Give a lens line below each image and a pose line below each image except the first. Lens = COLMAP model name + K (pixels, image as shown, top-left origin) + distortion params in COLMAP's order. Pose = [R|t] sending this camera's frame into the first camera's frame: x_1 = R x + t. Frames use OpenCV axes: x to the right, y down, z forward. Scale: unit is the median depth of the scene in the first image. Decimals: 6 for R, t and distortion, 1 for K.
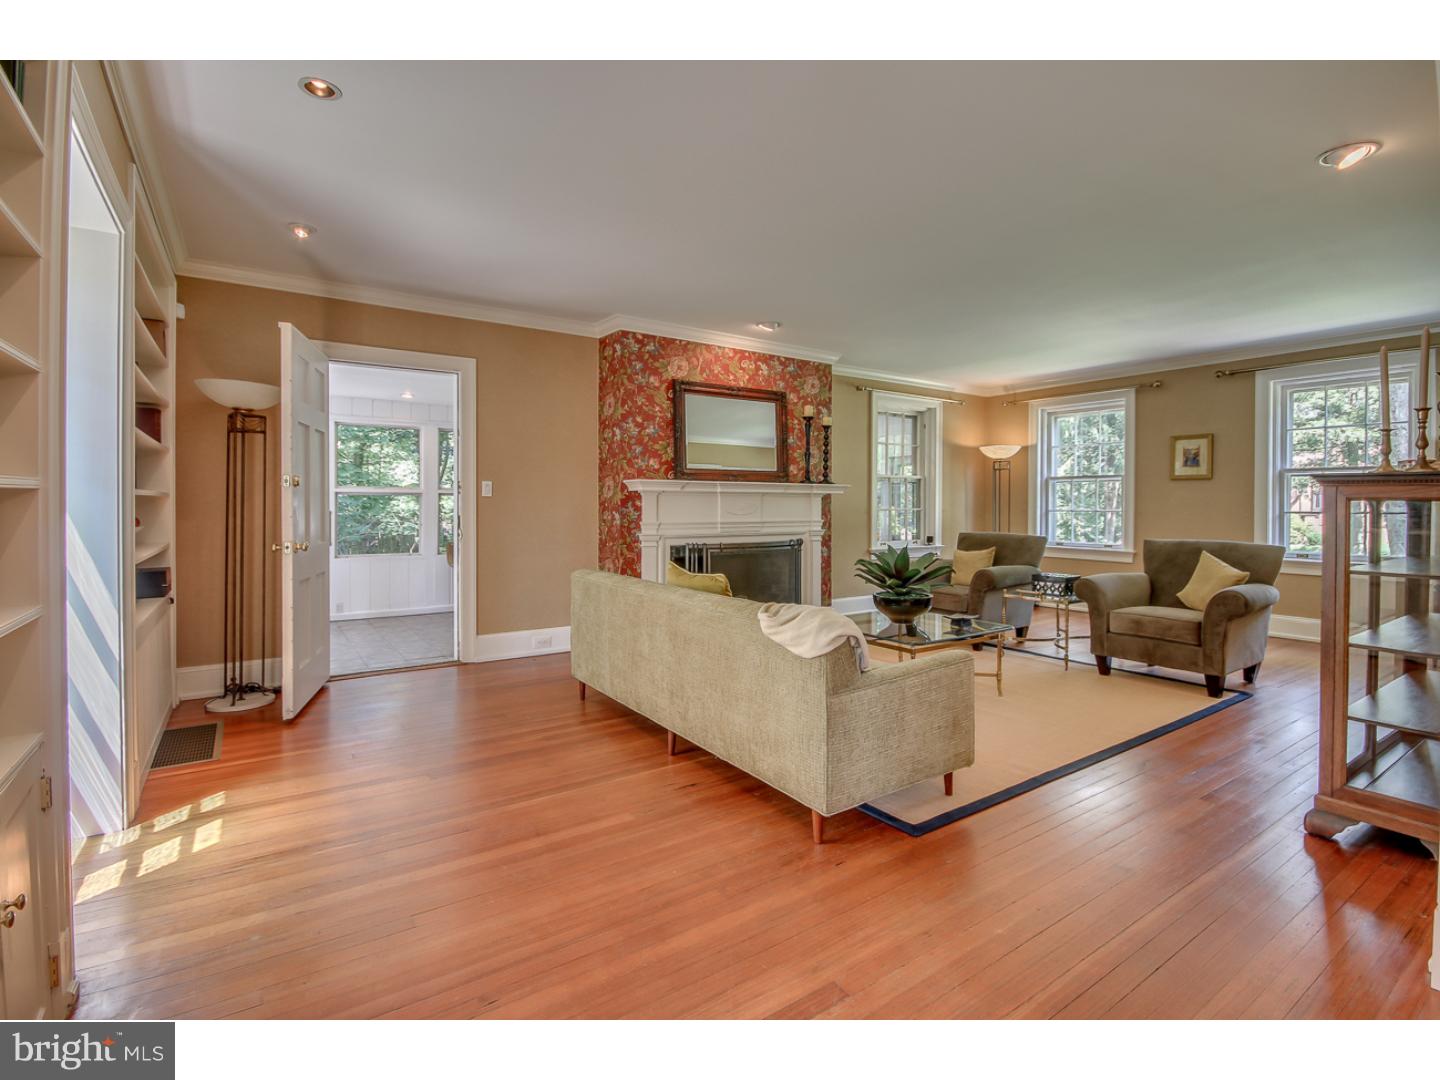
lens RADIAL K [[704.9, 0, 720.0], [0, 704.9, 540.0], [0, 0, 1]] dist [0.002930, -0.008293]
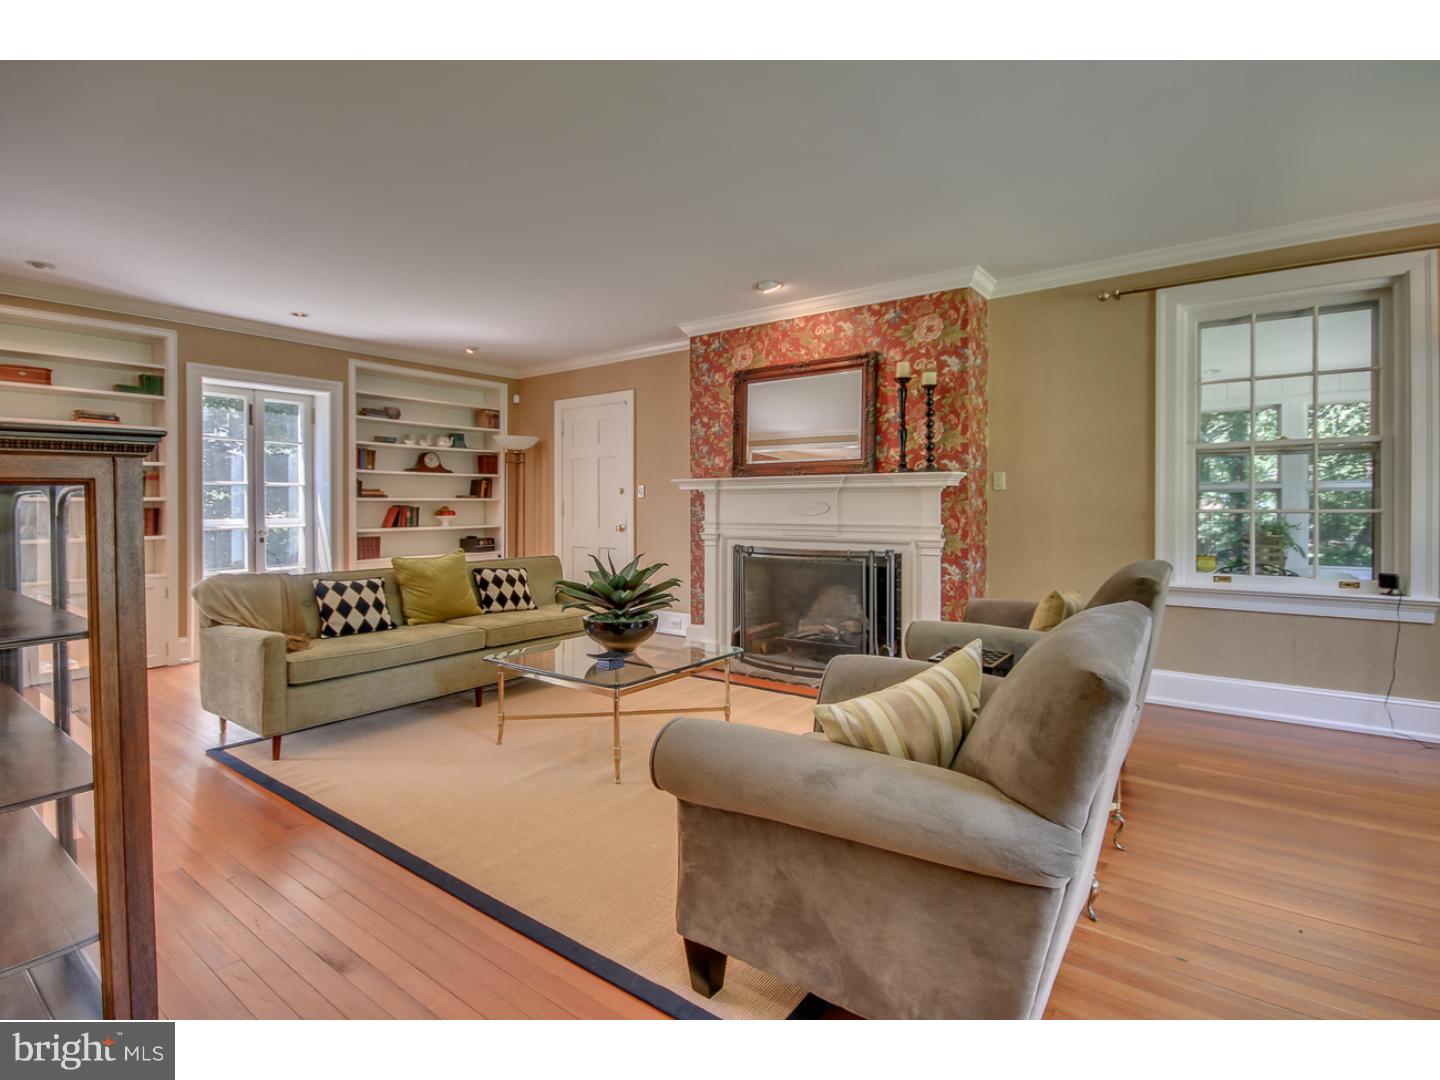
lens RADIAL K [[704.9, 0, 720.0], [0, 704.9, 540.0], [0, 0, 1]] dist [0.002930, -0.008293]
pose [[0.314332, 0.058931, -0.947482, 0.802590], [-0.028971, 0.998202, 0.052474, -0.047501], [0.948871, 0.010955, 0.315474, 0.647011]]
